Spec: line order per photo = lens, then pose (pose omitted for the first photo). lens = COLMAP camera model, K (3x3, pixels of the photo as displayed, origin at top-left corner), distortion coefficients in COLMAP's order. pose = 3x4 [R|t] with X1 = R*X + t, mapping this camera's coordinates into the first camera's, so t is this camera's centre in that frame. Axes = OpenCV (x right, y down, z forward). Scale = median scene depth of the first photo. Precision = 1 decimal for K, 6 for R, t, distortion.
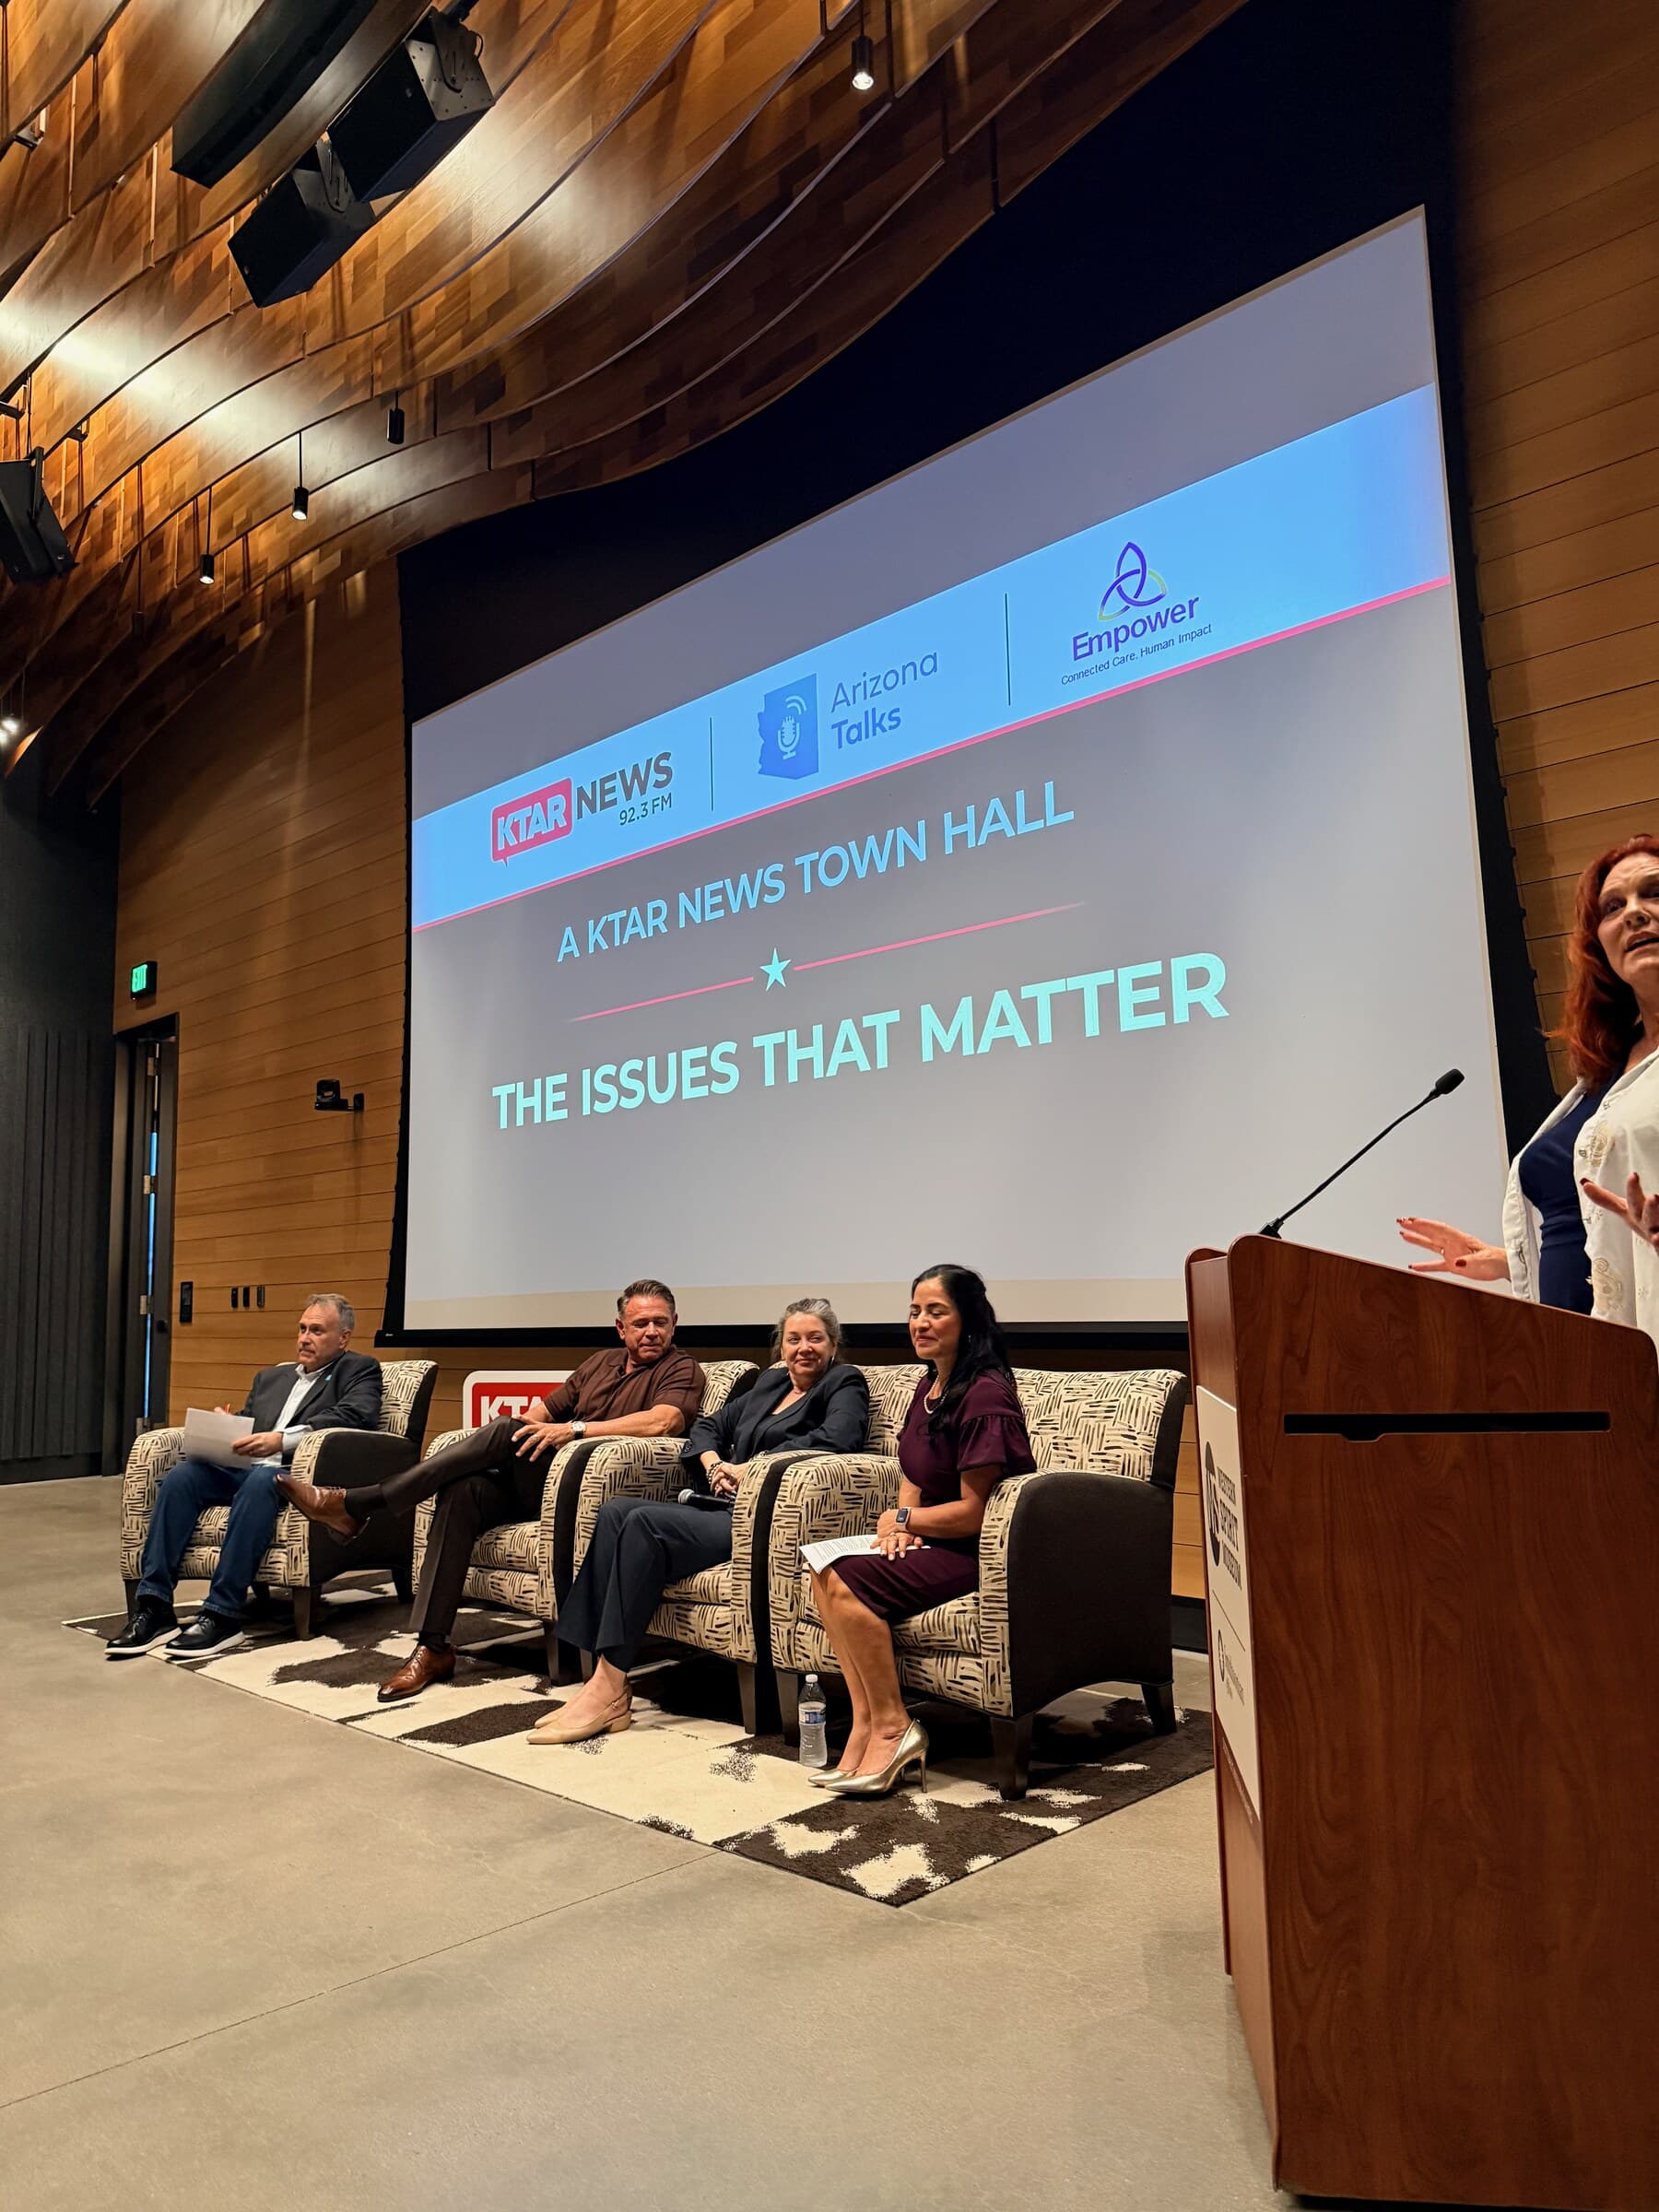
lens RADIAL K [[1546.7, 0, 829.5], [0, 1546.7, 1106.0], [0, 0, 1]] dist [0.101080, -0.172845]
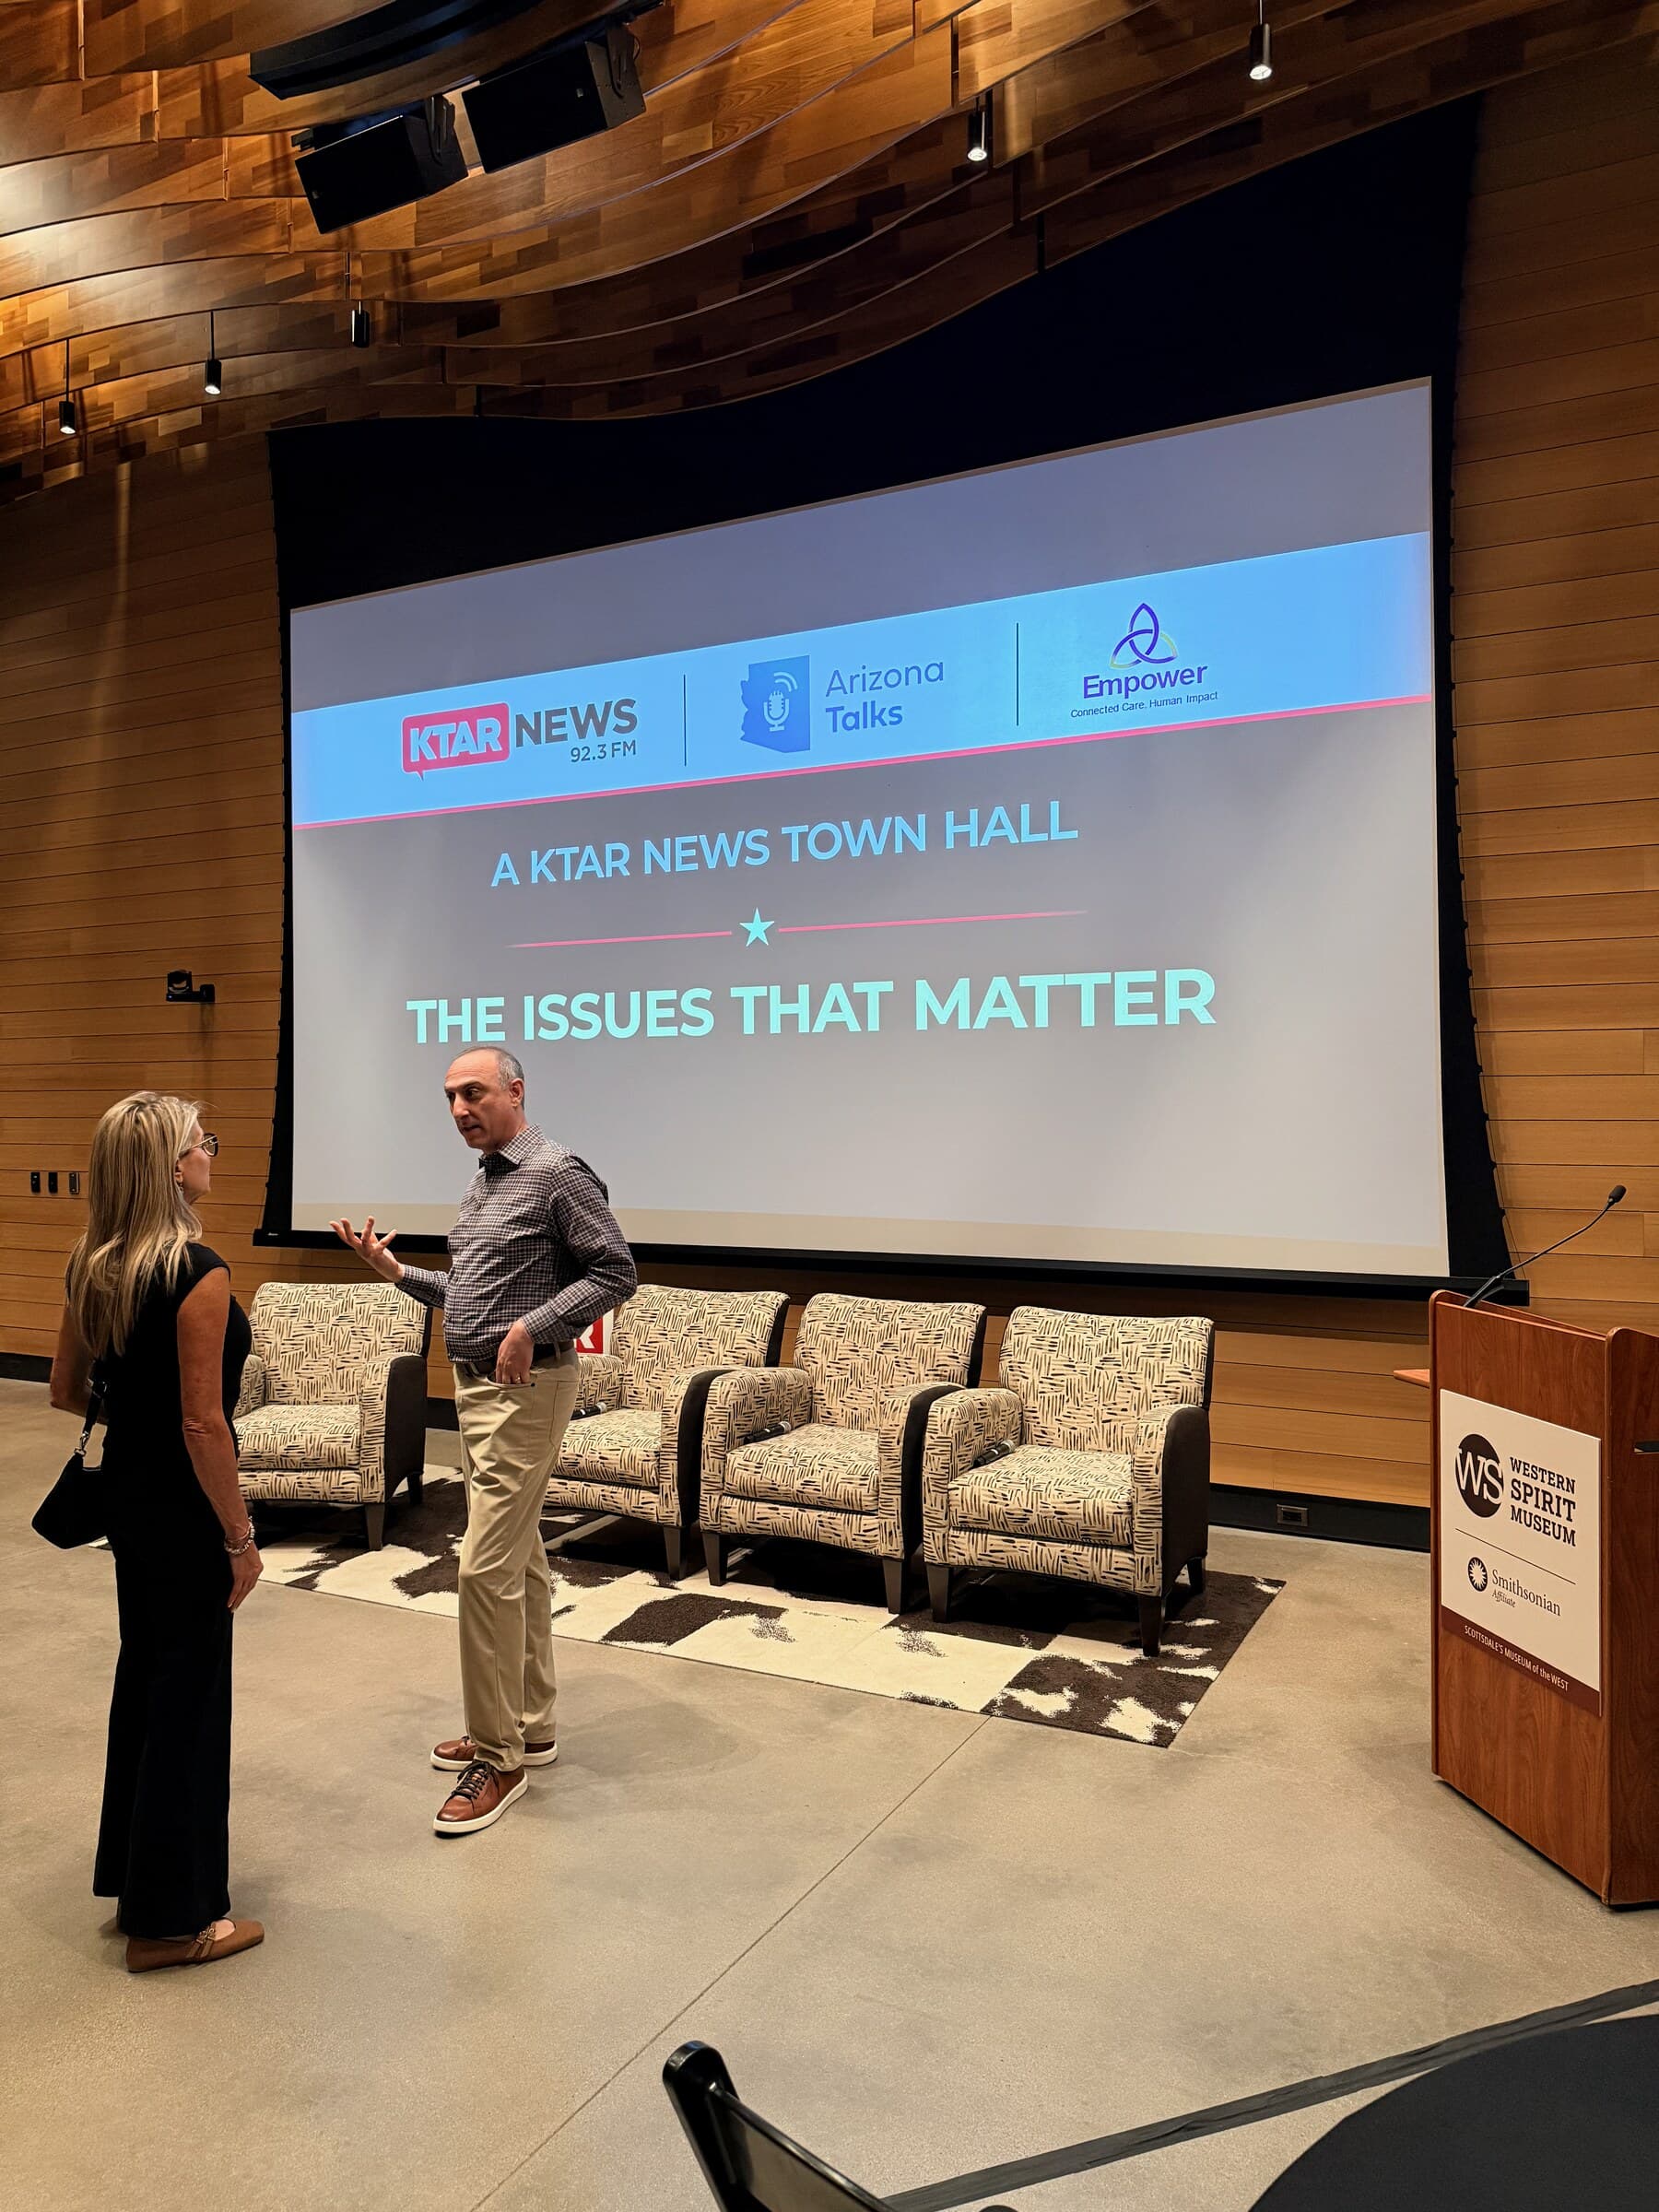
lens RADIAL K [[1550.0, 0, 829.5], [0, 1550.0, 1106.0], [0, 0, 1]] dist [0.135549, -0.268025]
pose [[0.954780, 0.018261, 0.296753, -0.315315], [-0.053366, 0.992428, 0.110632, -0.088816], [-0.292485, -0.121466, 0.948524, -0.075651]]
